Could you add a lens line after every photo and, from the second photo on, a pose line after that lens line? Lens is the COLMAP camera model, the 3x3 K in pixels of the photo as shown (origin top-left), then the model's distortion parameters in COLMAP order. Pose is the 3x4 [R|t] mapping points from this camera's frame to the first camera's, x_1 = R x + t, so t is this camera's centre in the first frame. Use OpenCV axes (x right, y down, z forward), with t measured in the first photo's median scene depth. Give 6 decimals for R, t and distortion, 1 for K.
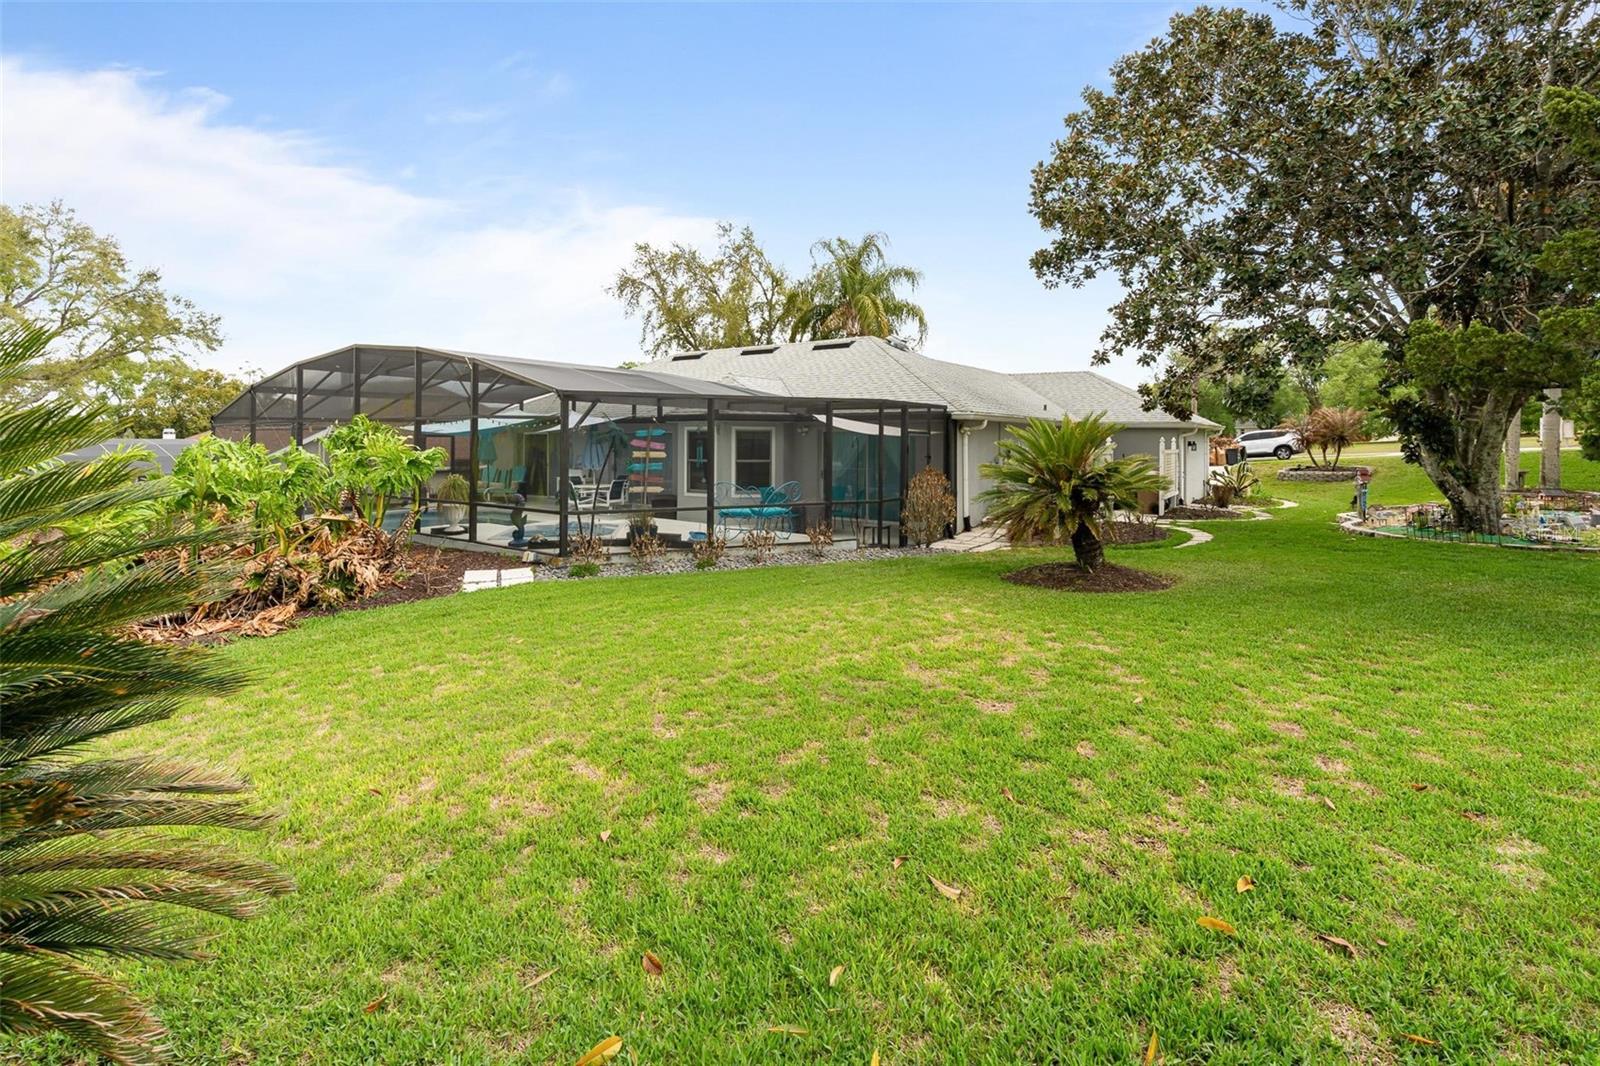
lens RADIAL K [[730.4, 0, 800.6], [0, 730.4, 533.7], [0, 0, 1]] dist [-0.000470, 0.000478]
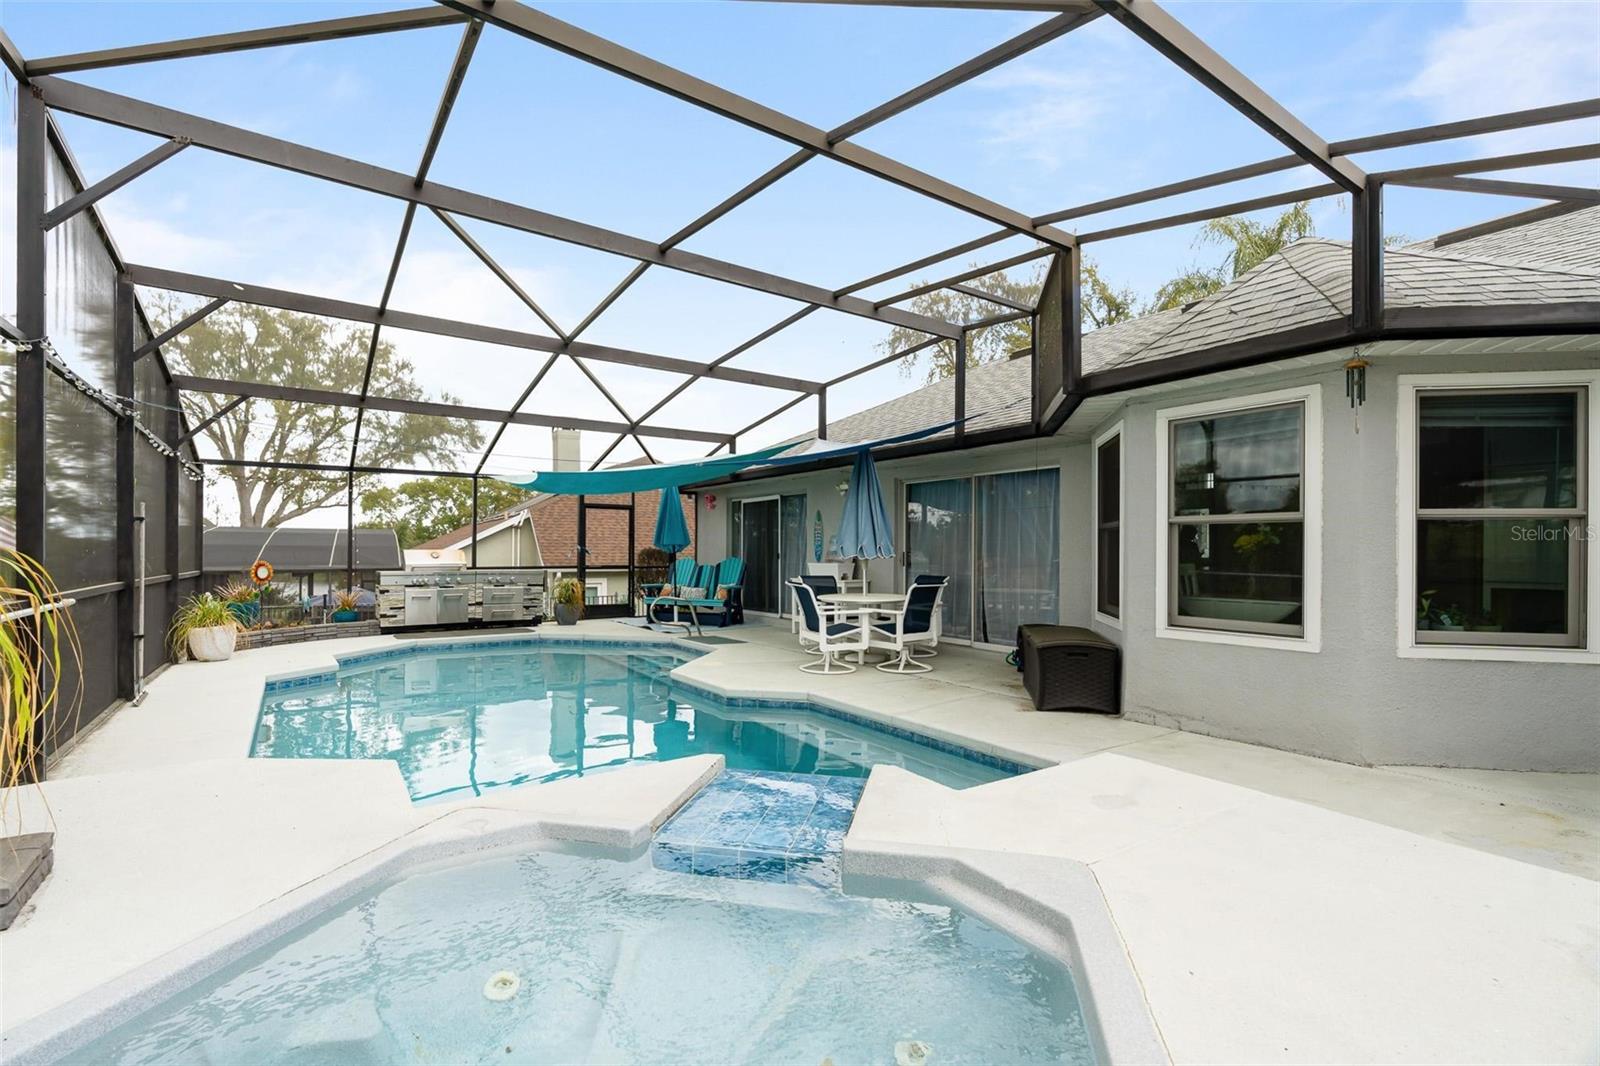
lens RADIAL K [[730.4, 0, 800.4], [0, 730.4, 532.9], [0, 0, 1]] dist [-0.000470, 0.000478]
pose [[0.916407, -0.036744, -0.398558, -0.151985], [-0.005630, 0.994495, -0.104630, -0.058903], [0.400208, 0.098128, 0.911156, 0.610870]]
